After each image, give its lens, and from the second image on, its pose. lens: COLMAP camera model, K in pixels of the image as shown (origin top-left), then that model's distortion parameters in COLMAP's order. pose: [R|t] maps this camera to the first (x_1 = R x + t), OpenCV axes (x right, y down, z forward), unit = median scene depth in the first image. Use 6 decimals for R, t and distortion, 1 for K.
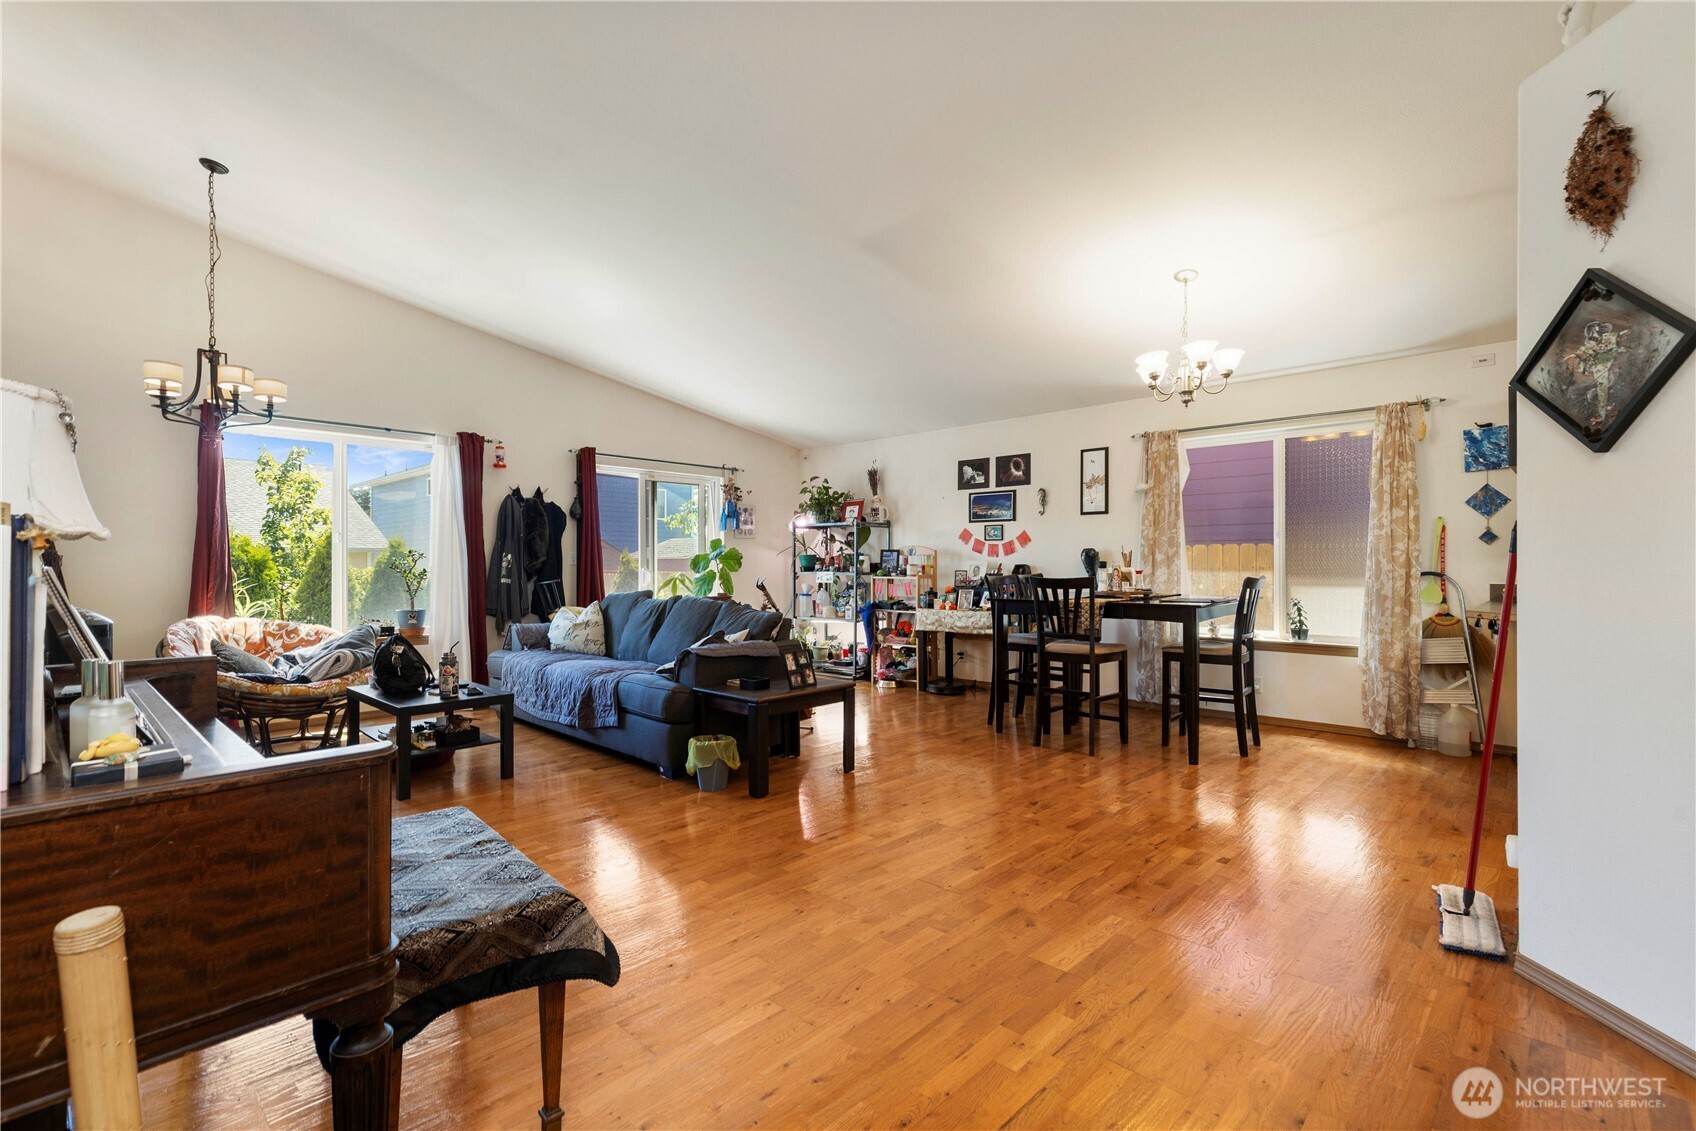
lens RADIAL K [[767.9, 0, 845.8], [0, 767.9, 563.7], [0, 0, 1]] dist [0.011935, -0.002985]
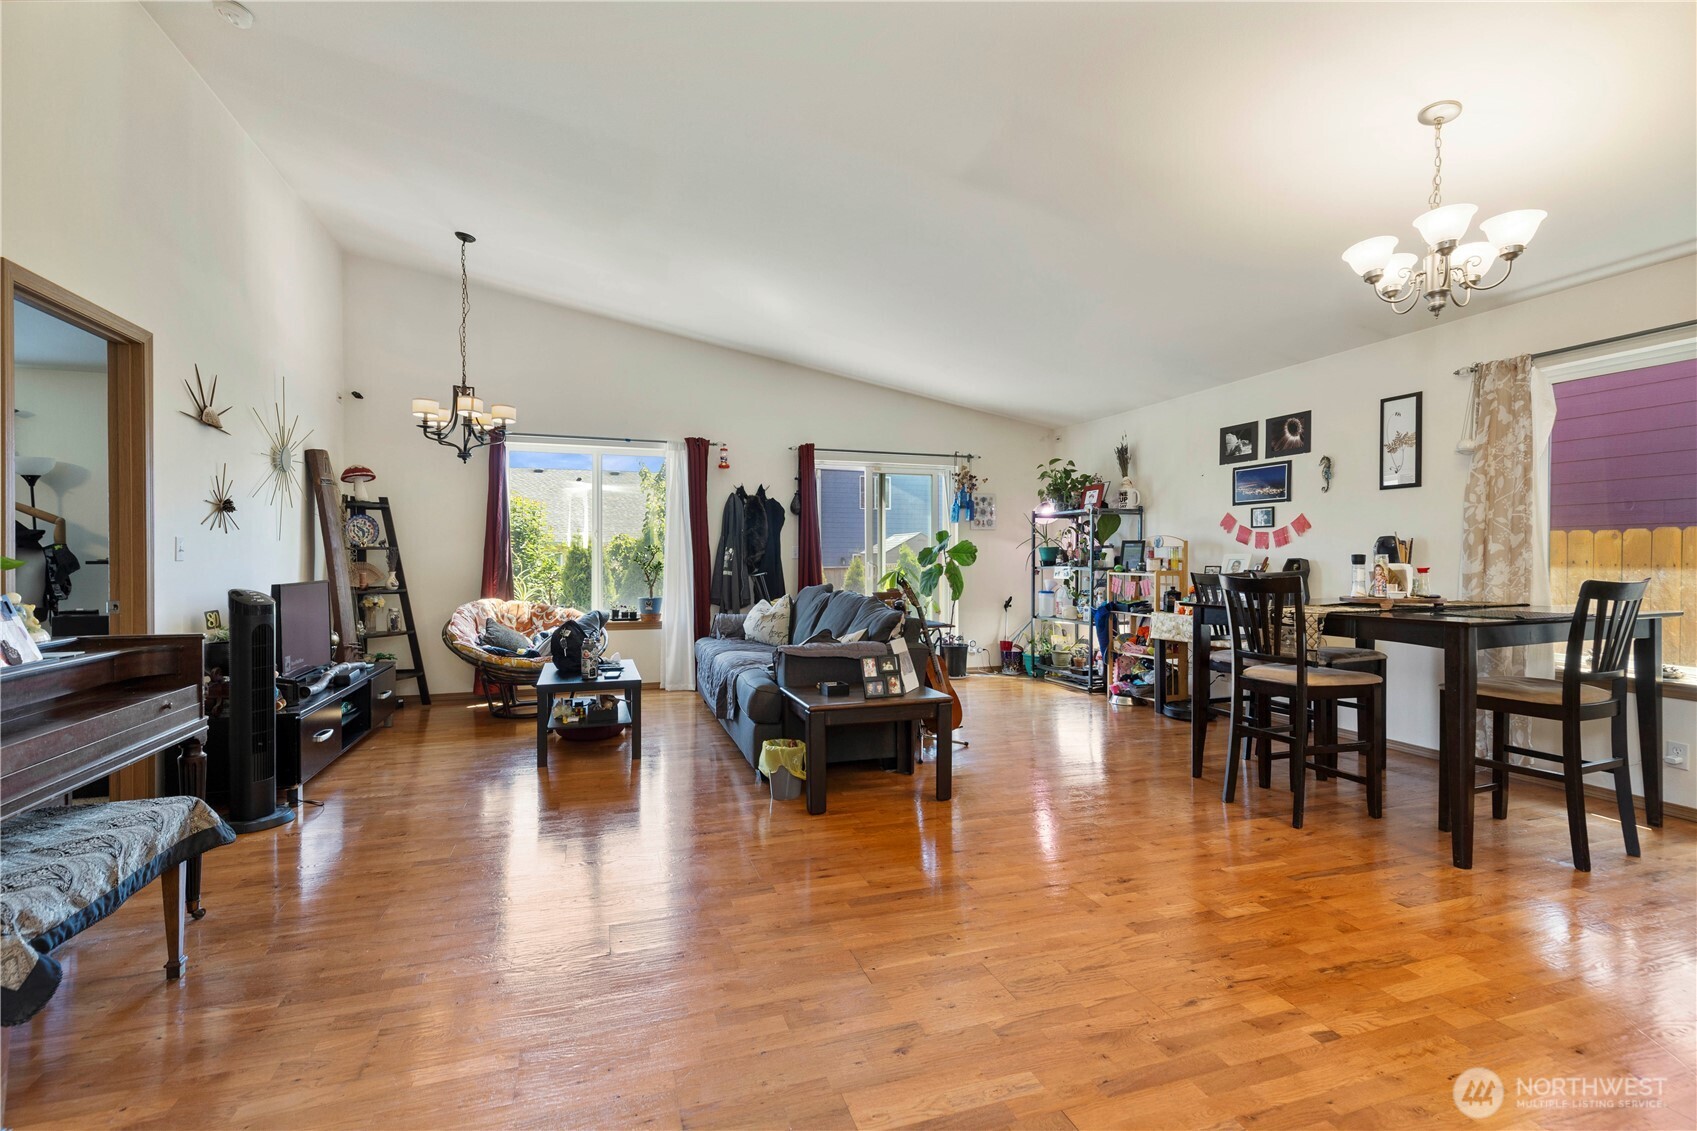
lens RADIAL K [[768.3, 0, 846.5], [0, 768.3, 563.3], [0, 0, 1]] dist [0.011935, -0.002985]
pose [[0.883863, 0.004169, -0.467728, 0.227523], [-0.000011, 0.999960, 0.008892, -0.001160], [0.467746, -0.007854, 0.883828, 0.139978]]
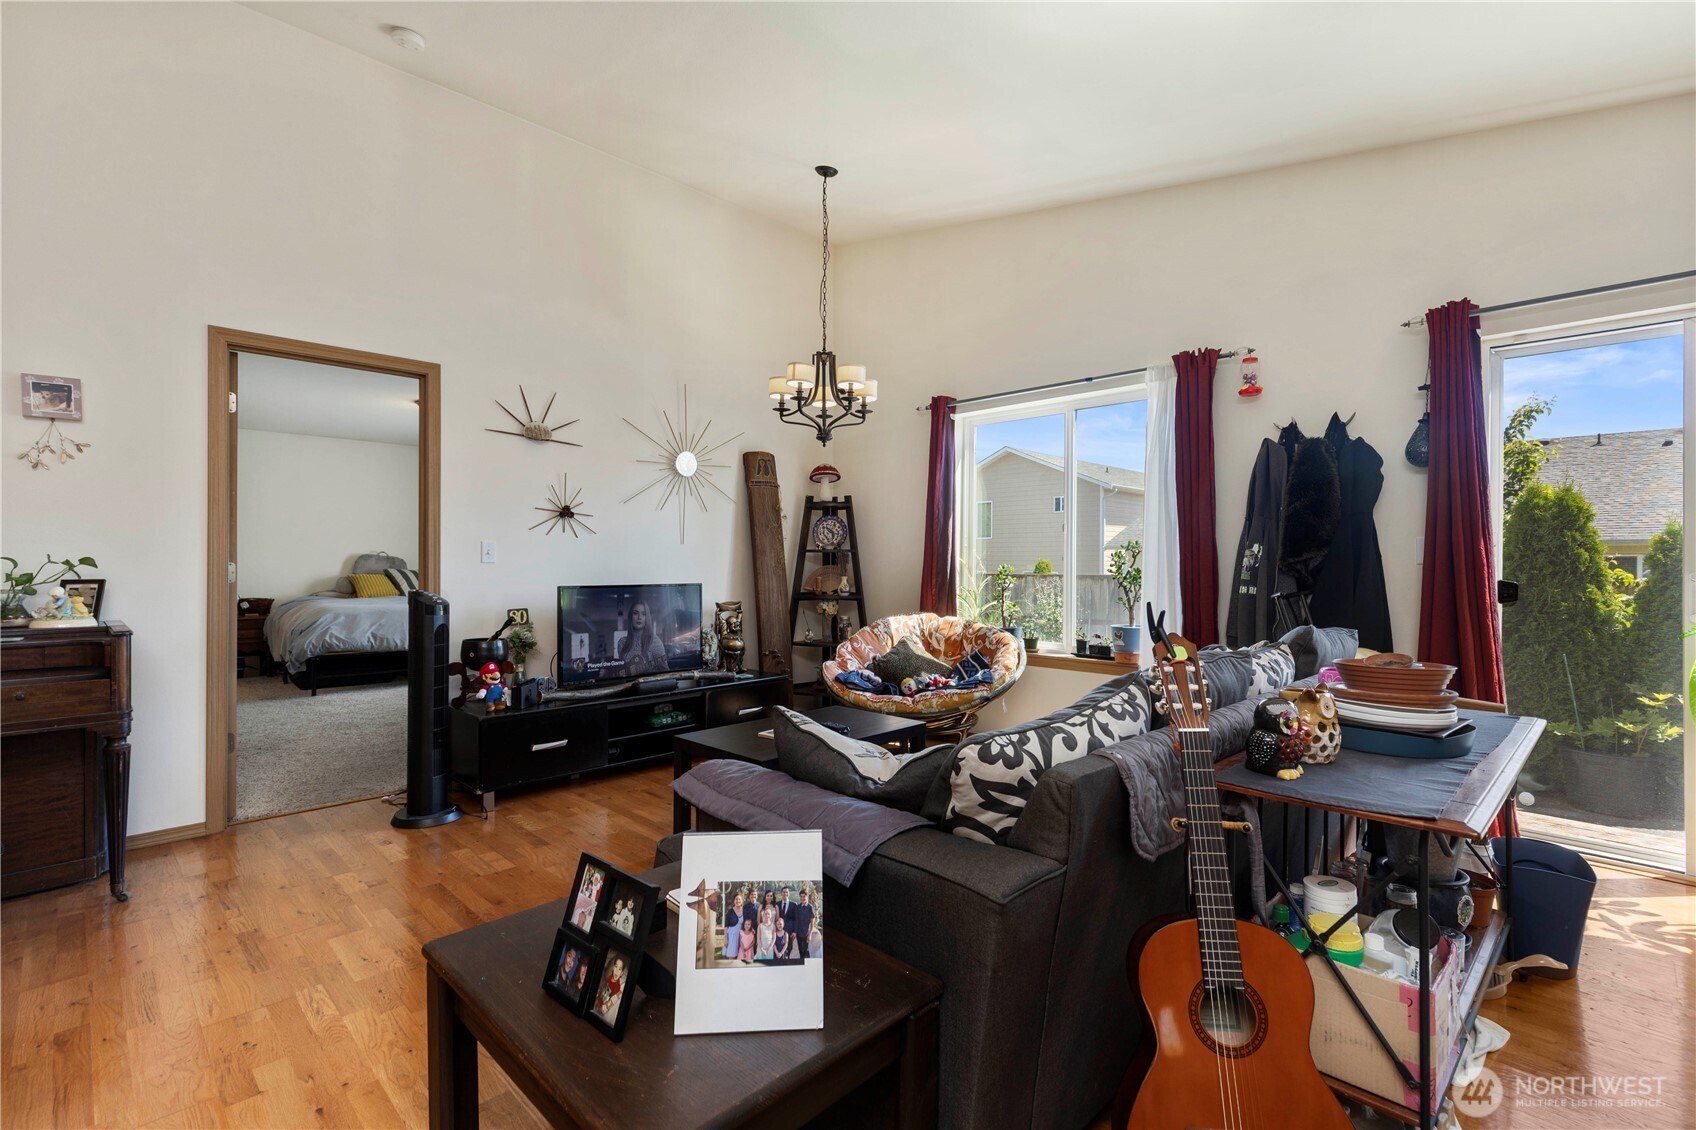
lens RADIAL K [[767.9, 0, 850.7], [0, 767.9, 563.9], [0, 0, 1]] dist [0.011935, -0.002985]
pose [[-0.021831, 0.003978, -0.999754, 0.152639], [-0.000051, 0.999992, 0.003980, 0.000237], [0.999762, 0.000138, -0.021831, 0.782719]]
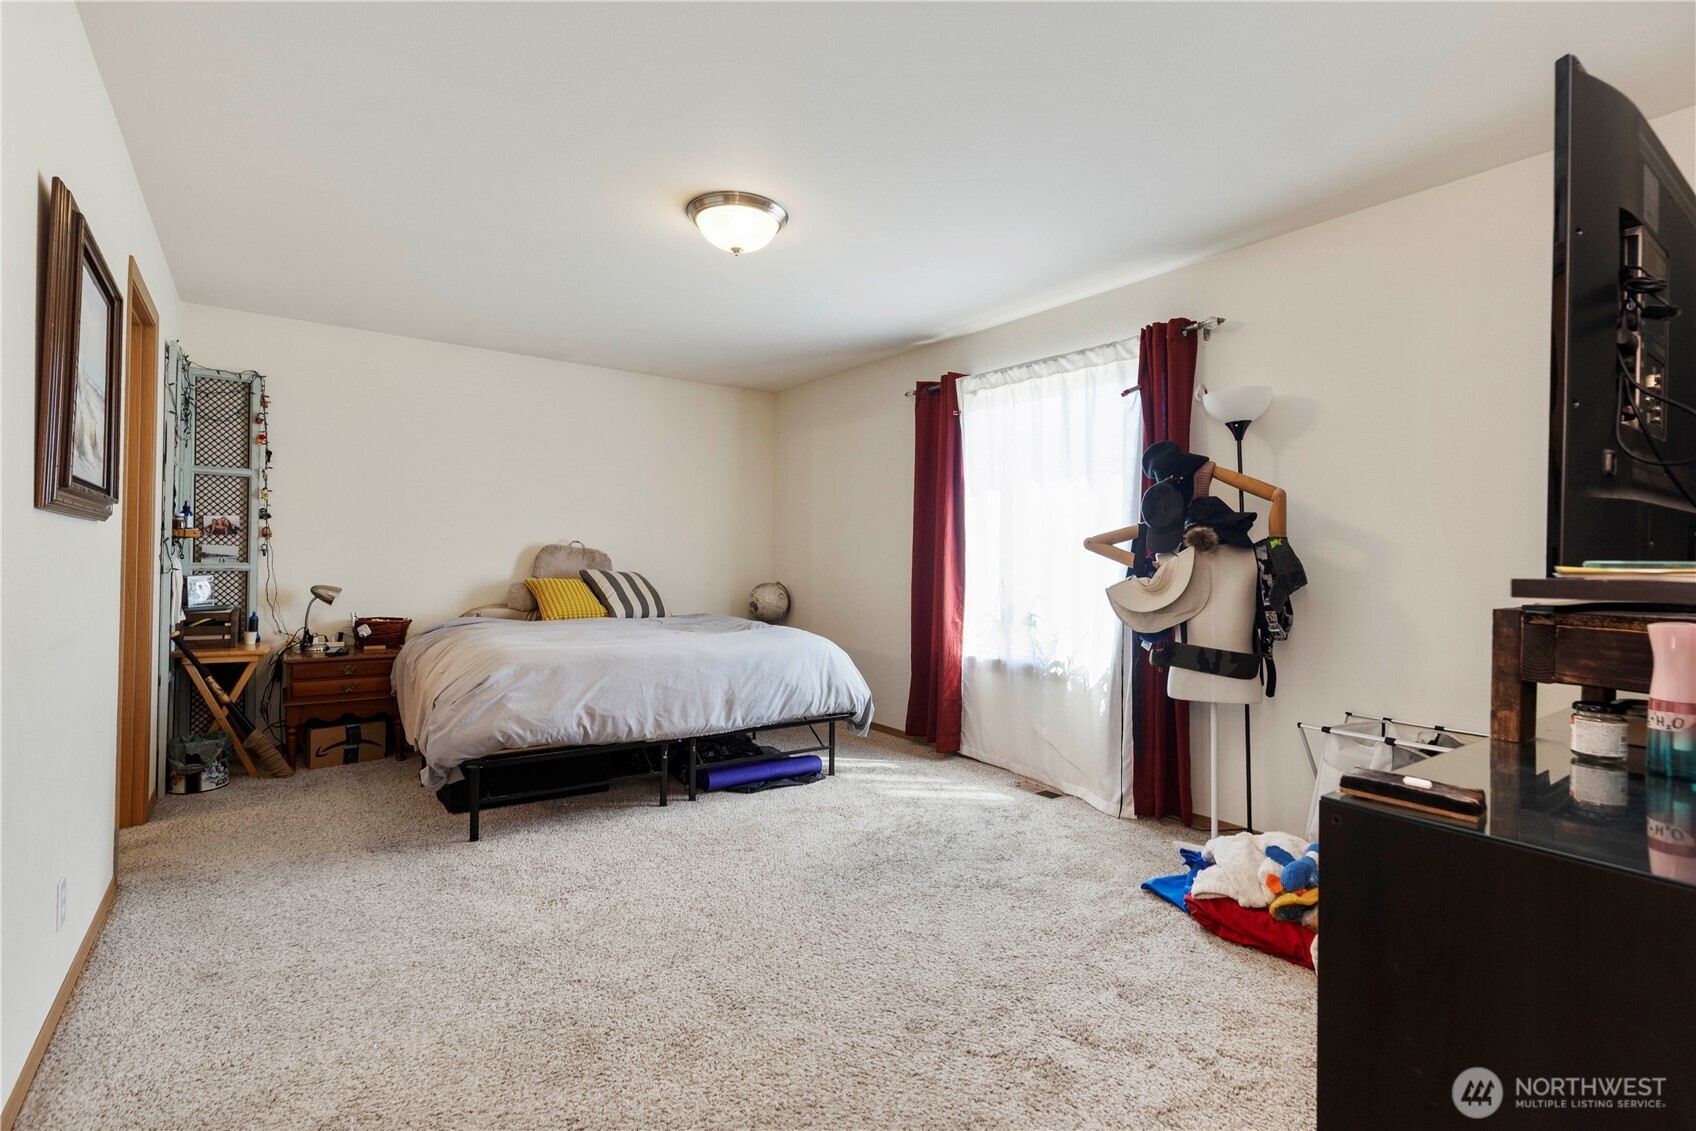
lens RADIAL K [[785.0, 0, 837.4], [0, 785.0, 564.2], [0, 0, 1]] dist [0.017561, 0.000114]
pose [[-0.186707, 0.004366, -0.982406, -0.457608], [-0.009751, 0.999933, 0.006298, 0.001152], [0.982367, 0.010755, -0.186652, 0.328306]]
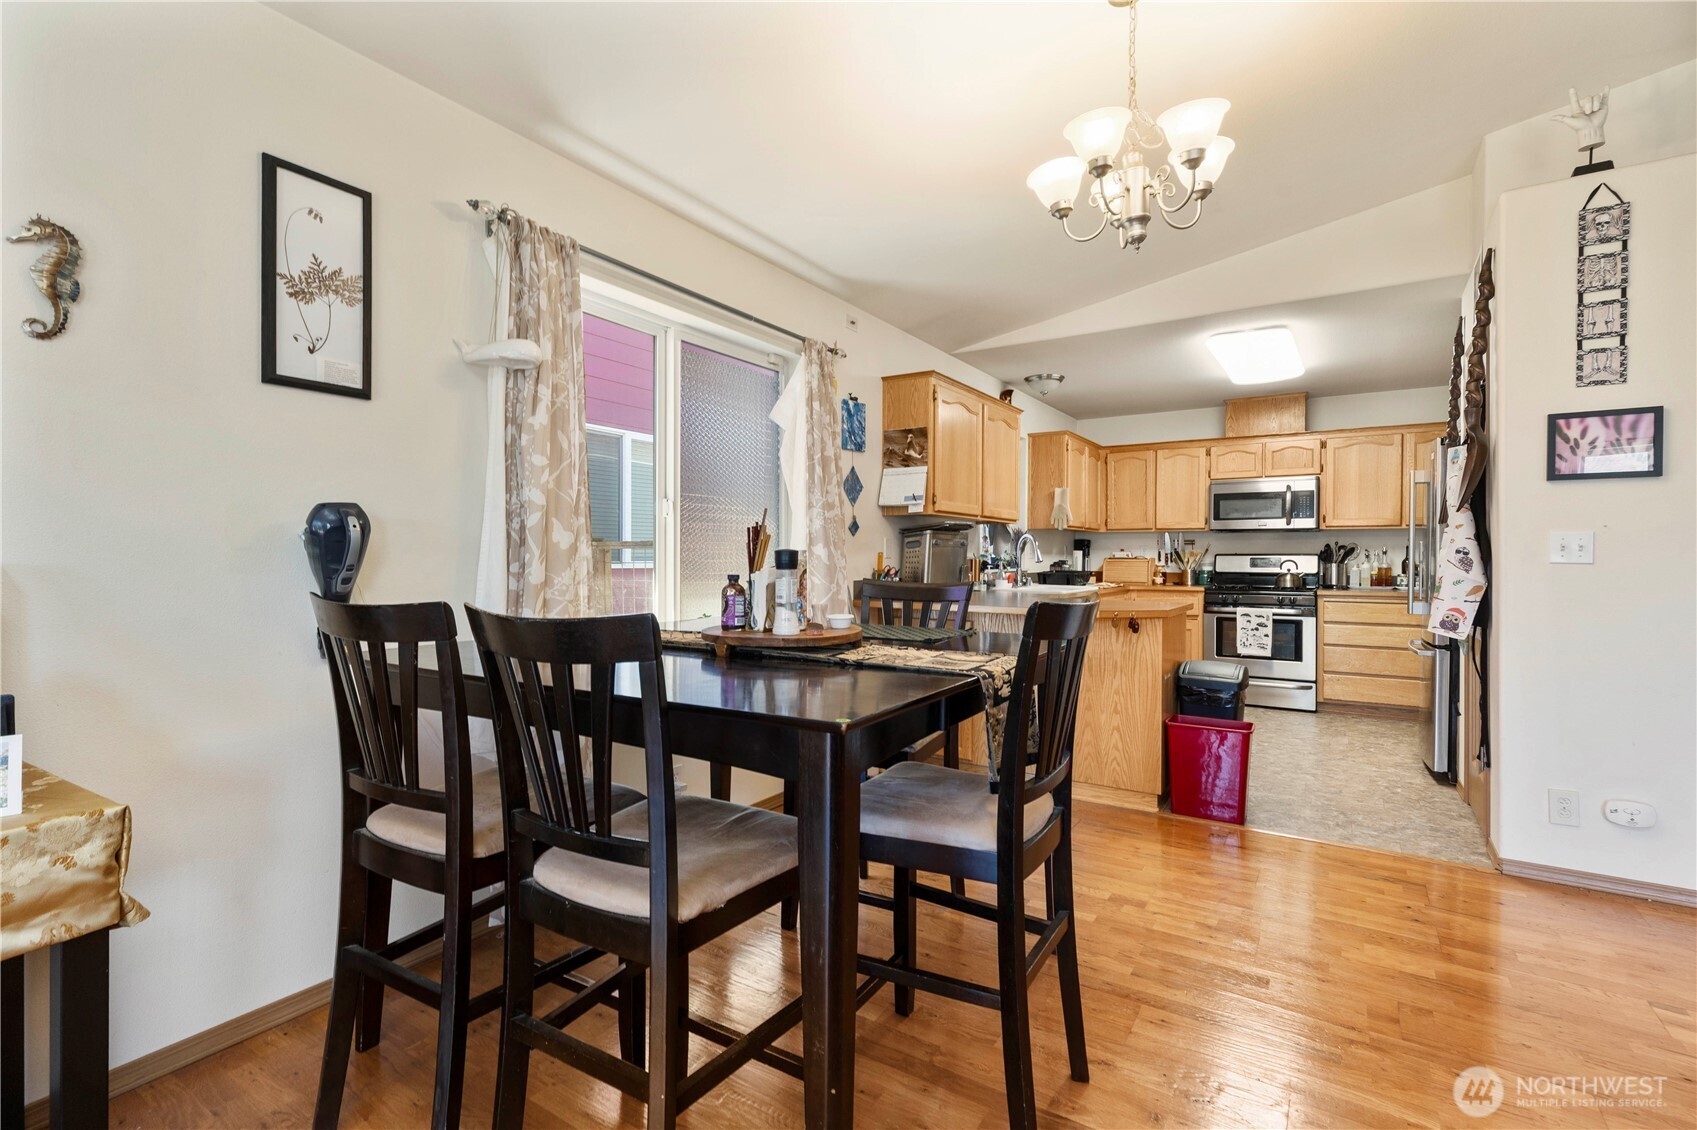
lens RADIAL K [[768.3, 0, 852.5], [0, 768.3, 561.1], [0, 0, 1]] dist [0.011935, -0.002985]
pose [[-0.188682, -0.003132, 0.982033, -0.018552], [-0.004407, 0.999988, 0.002342, 0.001223], [-0.982028, -0.003886, -0.188694, 0.944609]]
